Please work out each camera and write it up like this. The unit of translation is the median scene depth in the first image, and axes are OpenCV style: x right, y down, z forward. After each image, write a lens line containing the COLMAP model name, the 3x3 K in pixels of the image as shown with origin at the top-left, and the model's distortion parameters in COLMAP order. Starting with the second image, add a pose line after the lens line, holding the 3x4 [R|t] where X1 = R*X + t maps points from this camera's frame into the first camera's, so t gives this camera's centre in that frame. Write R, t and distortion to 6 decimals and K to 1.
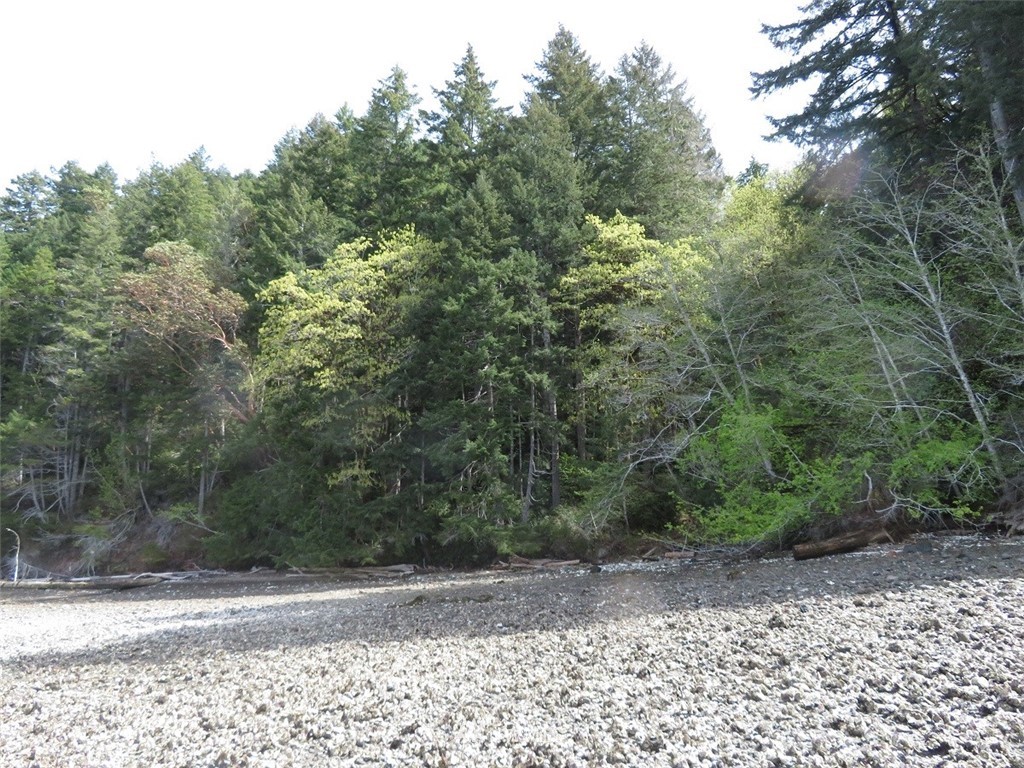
lens RADIAL K [[750.5, 0, 512.0], [0, 750.5, 384.0], [0, 0, 1]] dist [-0.001390, 0.000430]
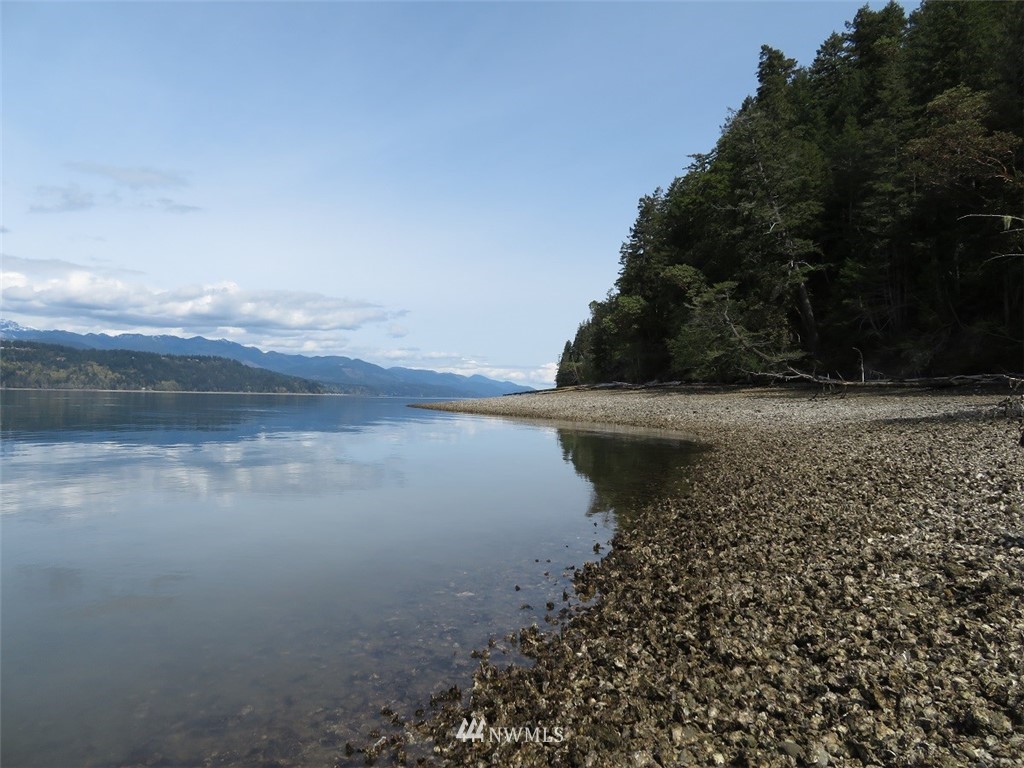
lens RADIAL K [[750.5, 0, 512.0], [0, 750.5, 384.0], [0, 0, 1]] dist [-0.001390, 0.000430]
pose [[0.520318, 0.004096, -0.853963, 0.169003], [0.217260, 0.966450, 0.137012, -0.061022], [0.825874, -0.256822, 0.501971, -0.223614]]
